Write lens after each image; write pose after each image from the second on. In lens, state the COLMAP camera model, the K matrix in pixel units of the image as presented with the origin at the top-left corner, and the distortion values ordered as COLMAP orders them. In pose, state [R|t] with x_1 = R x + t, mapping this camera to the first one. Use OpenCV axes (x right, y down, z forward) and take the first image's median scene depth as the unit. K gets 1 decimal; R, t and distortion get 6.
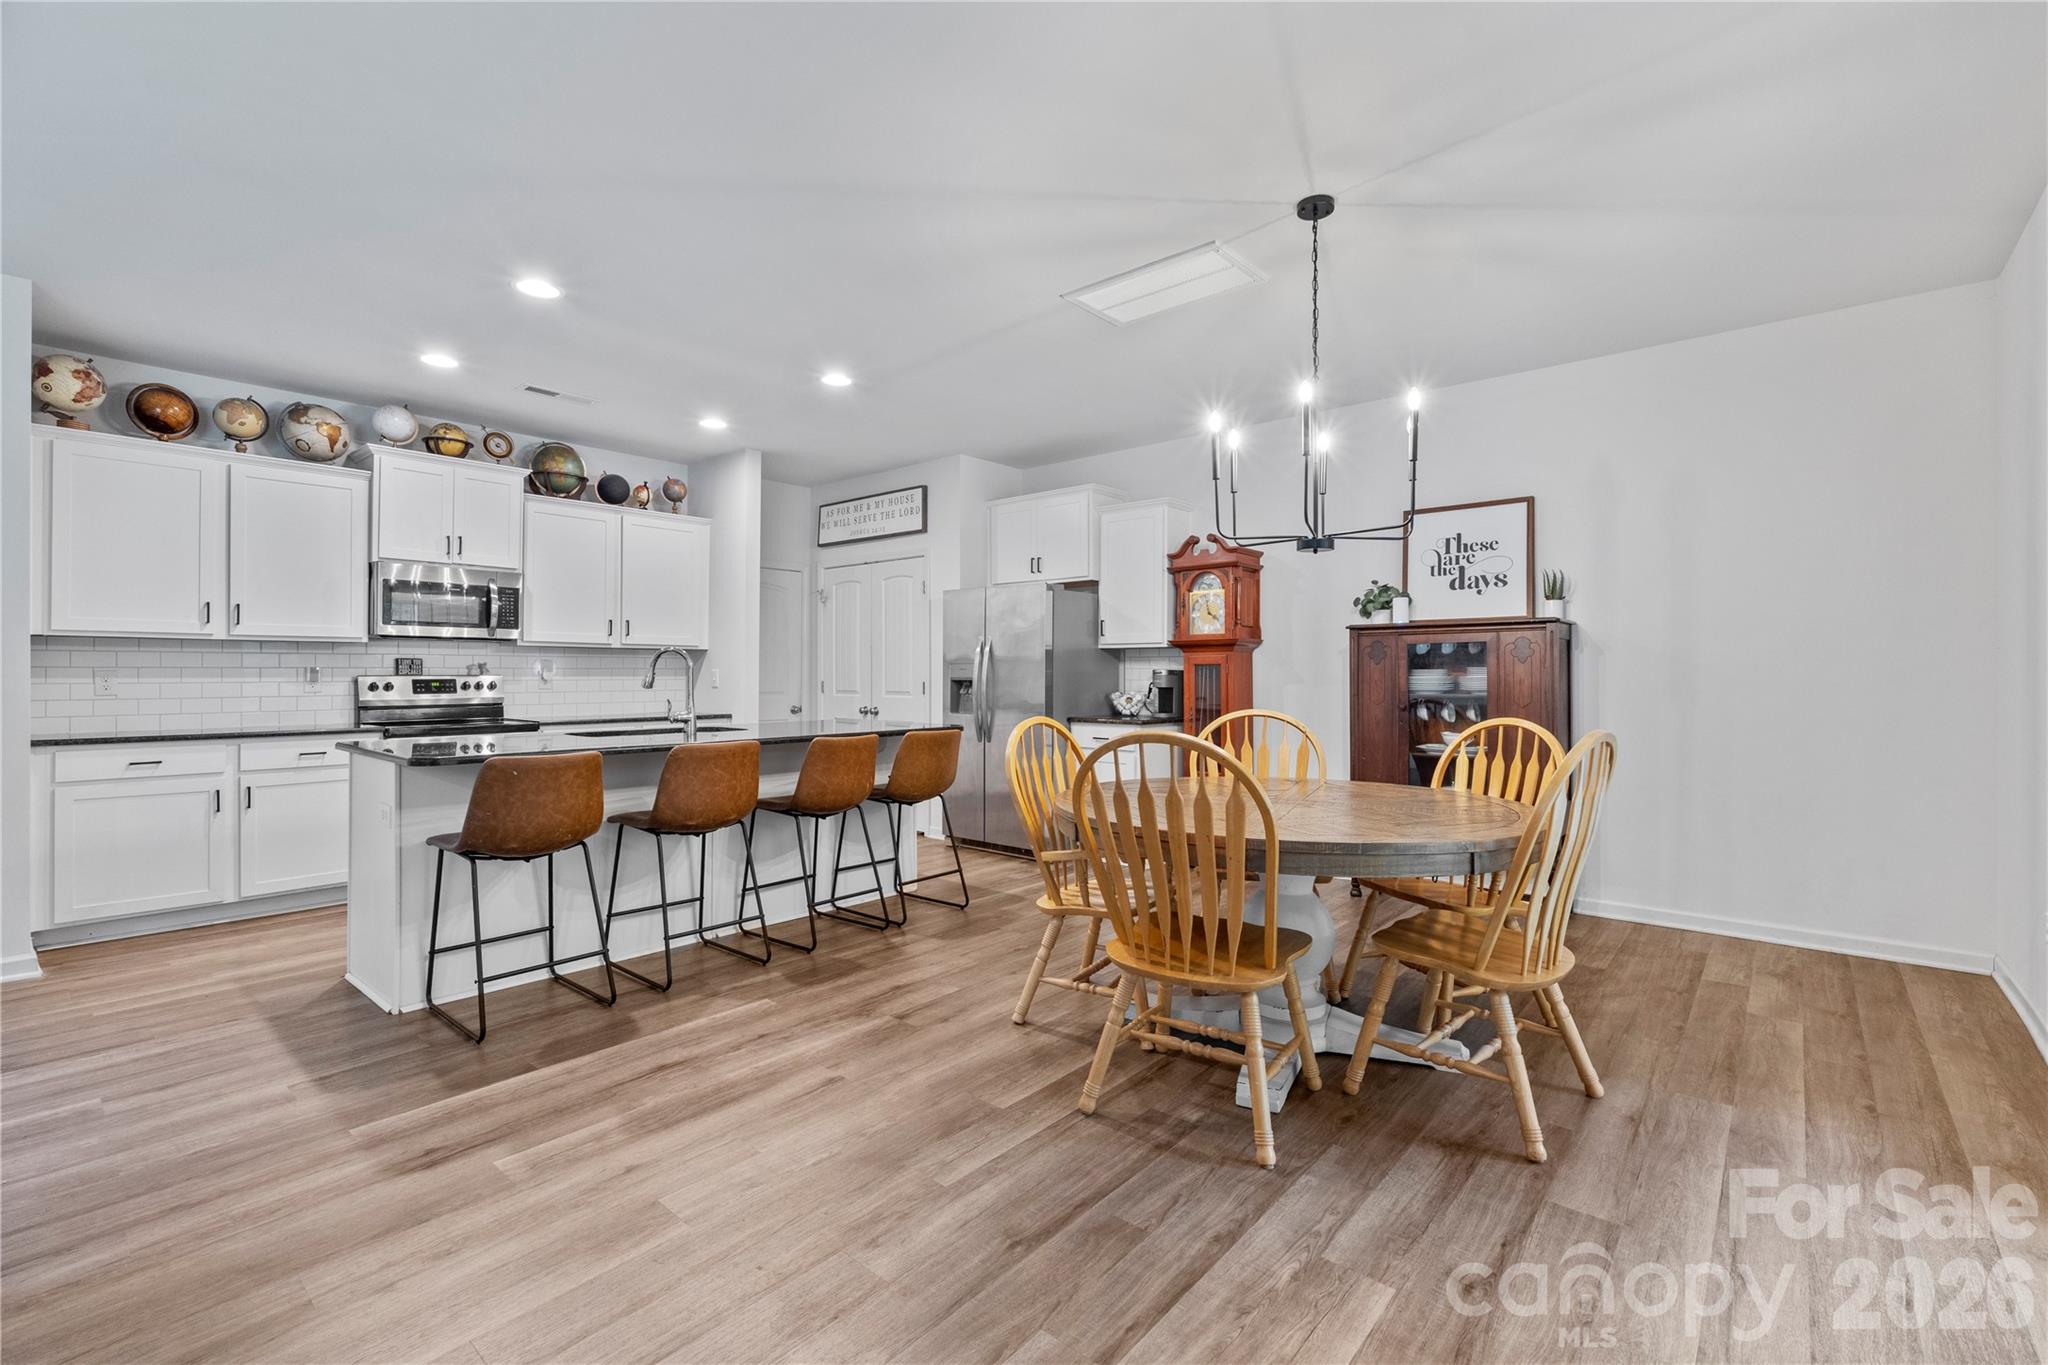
lens RADIAL K [[904.8, 0, 1026.5], [0, 904.8, 672.4], [0, 0, 1]] dist [-0.005465, 0.001002]
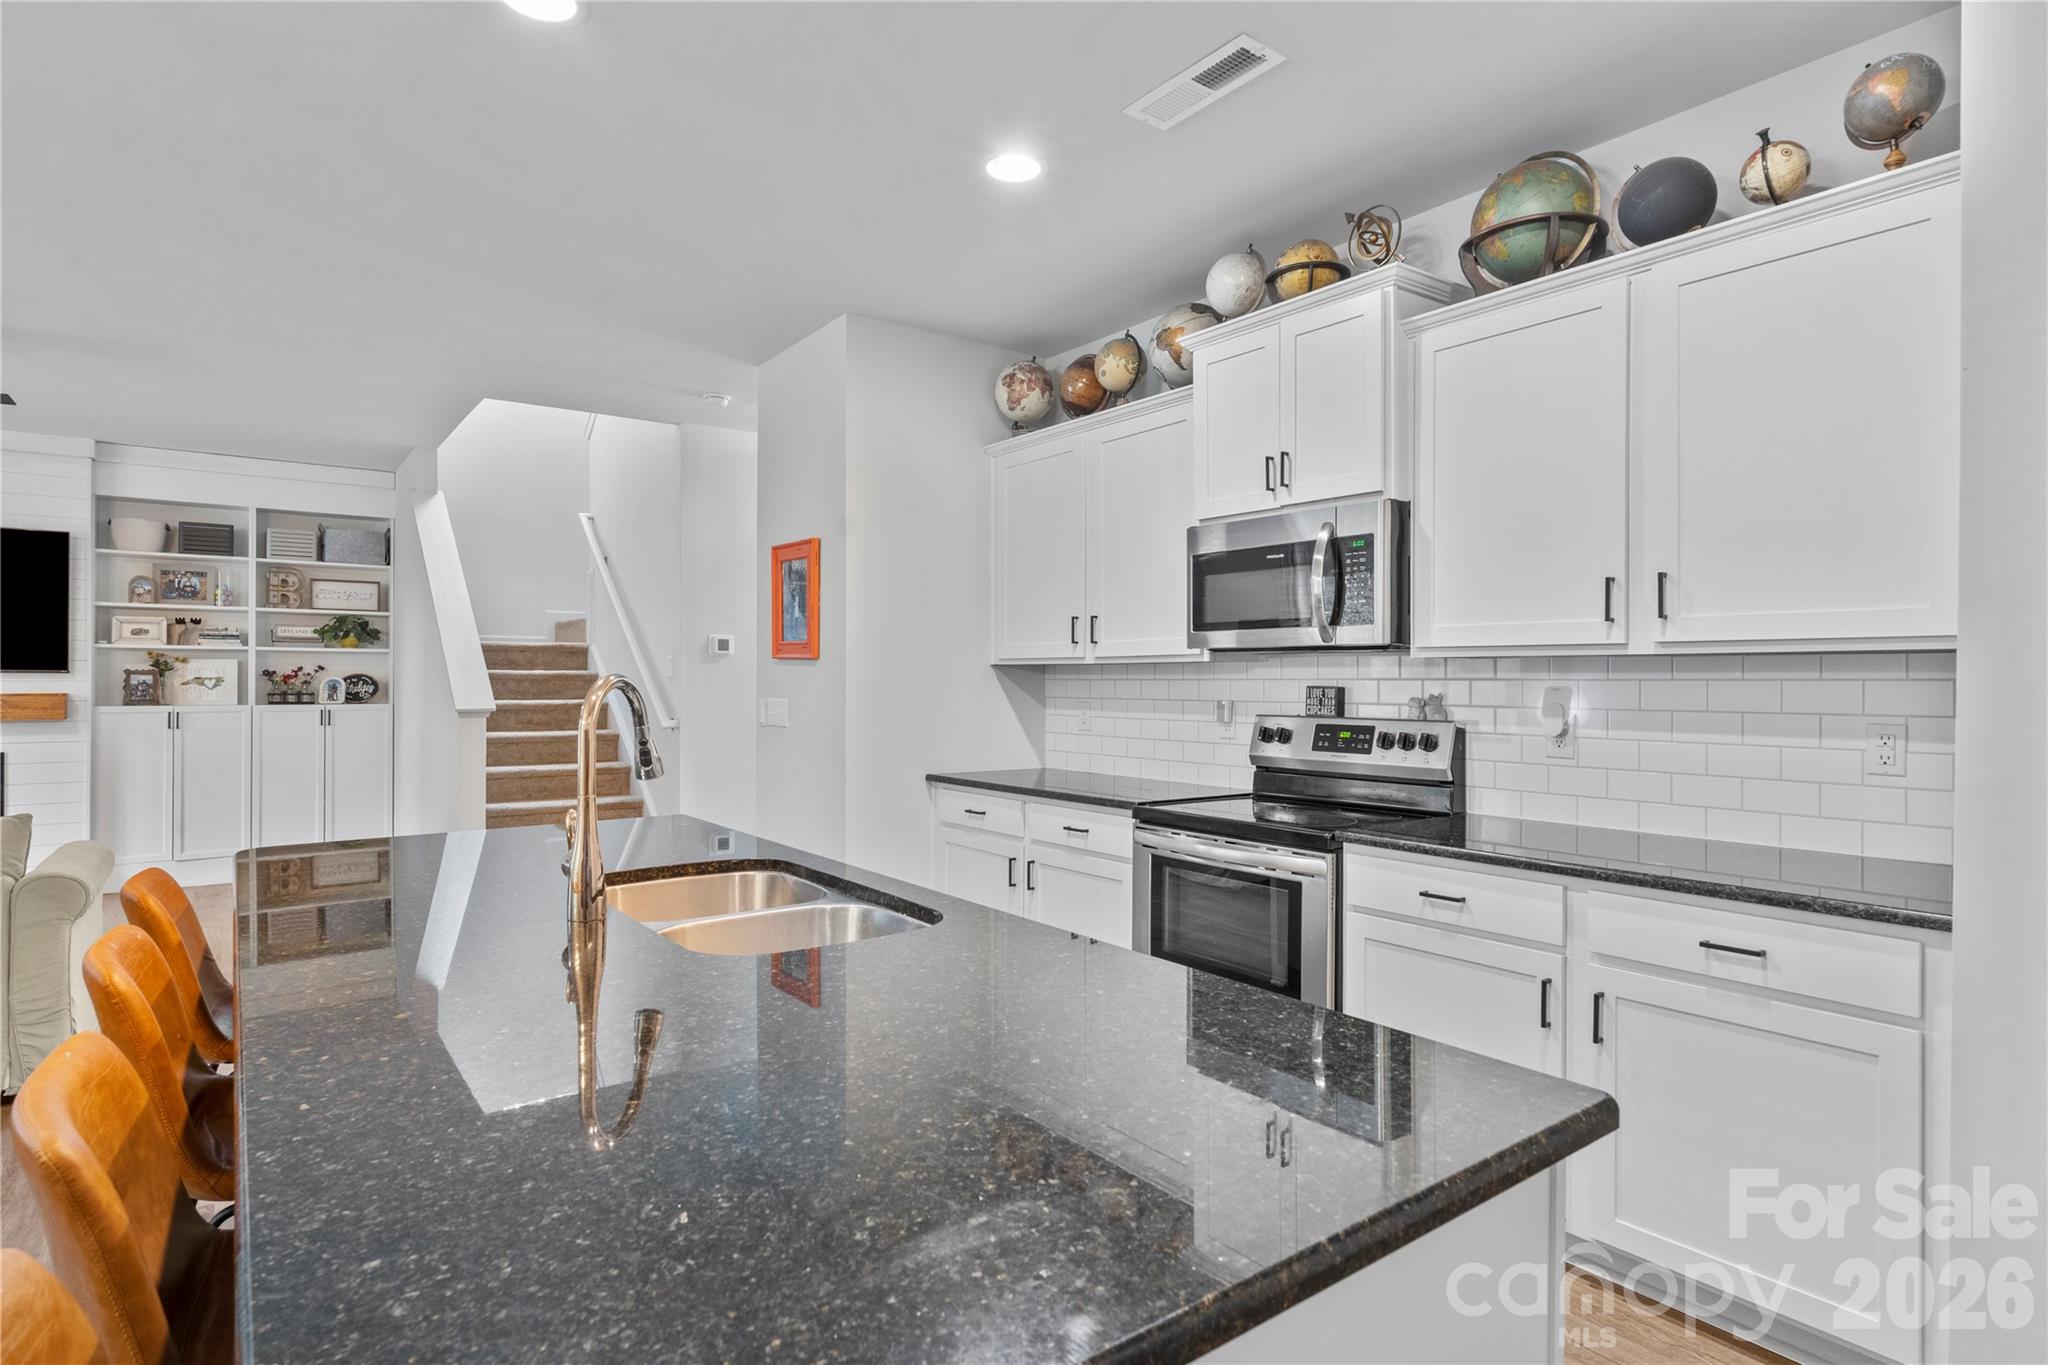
lens RADIAL K [[1063.2, 0, 1018.1], [0, 1063.2, 682.3], [0, 0, 1]] dist [-0.001415, 0.000478]
pose [[-0.217227, 0.002922, -0.976117, 0.002430], [0.000685, 0.999996, 0.002841, -0.020301], [0.976121, -0.000052, -0.217228, 0.977679]]
